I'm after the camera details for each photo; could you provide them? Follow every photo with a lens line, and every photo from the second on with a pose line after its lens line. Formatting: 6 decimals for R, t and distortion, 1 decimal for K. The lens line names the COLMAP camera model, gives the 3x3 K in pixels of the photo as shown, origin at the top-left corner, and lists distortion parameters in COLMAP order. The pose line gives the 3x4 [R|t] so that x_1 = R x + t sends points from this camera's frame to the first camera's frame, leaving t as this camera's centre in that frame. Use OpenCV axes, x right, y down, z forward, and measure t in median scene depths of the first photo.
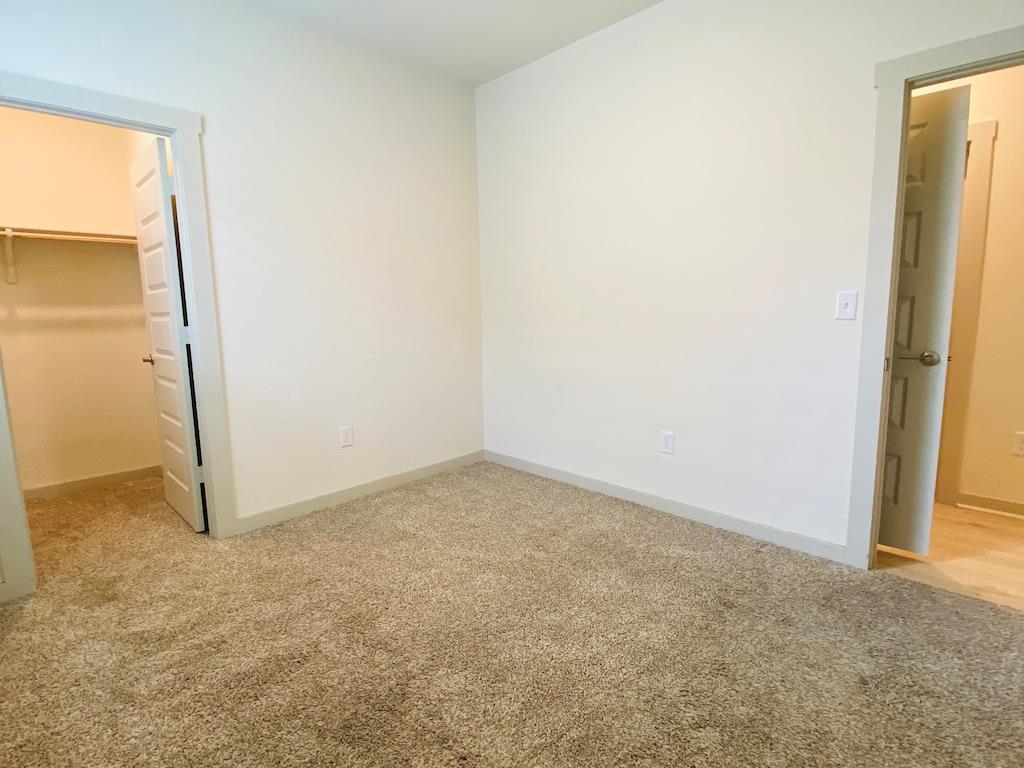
lens RADIAL K [[517.3, 0, 512.0], [0, 517.3, 384.0], [0, 0, 1]] dist [0.031374, -0.026668]
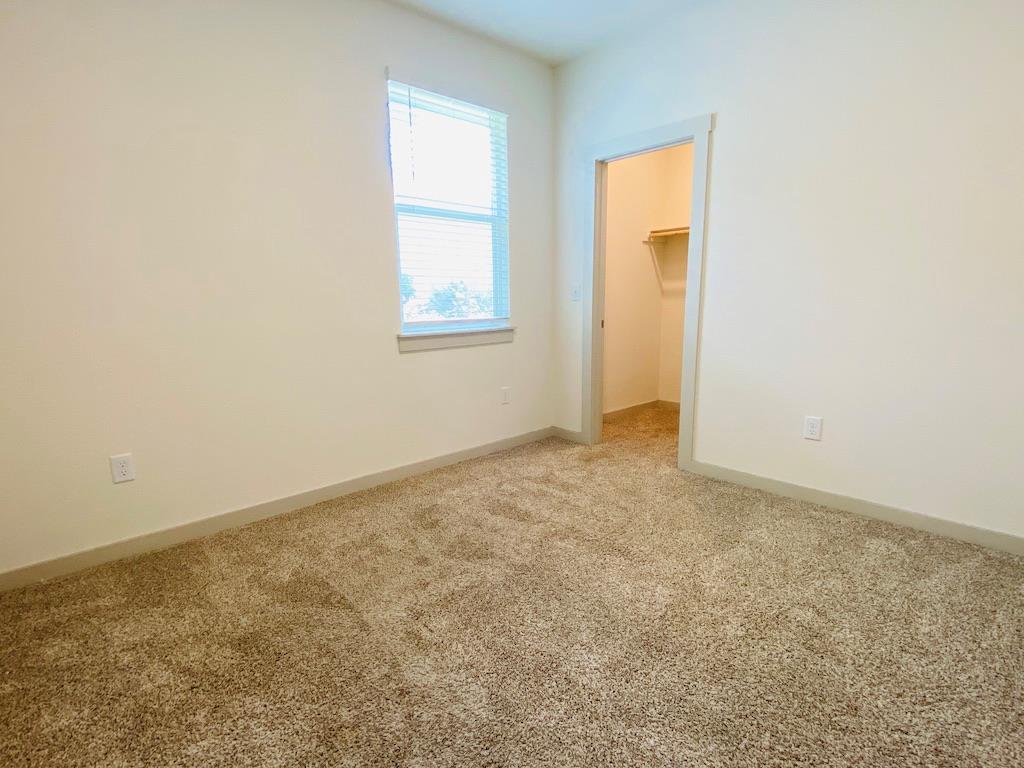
lens RADIAL K [[518.6, 0, 508.4], [0, 518.6, 385.7], [0, 0, 1]] dist [0.039729, -0.032177]
pose [[-0.066434, 0.186493, -0.980208, 0.713859], [-0.122807, 0.973380, 0.193517, -0.094285], [0.990205, 0.133232, -0.041763, 0.689213]]
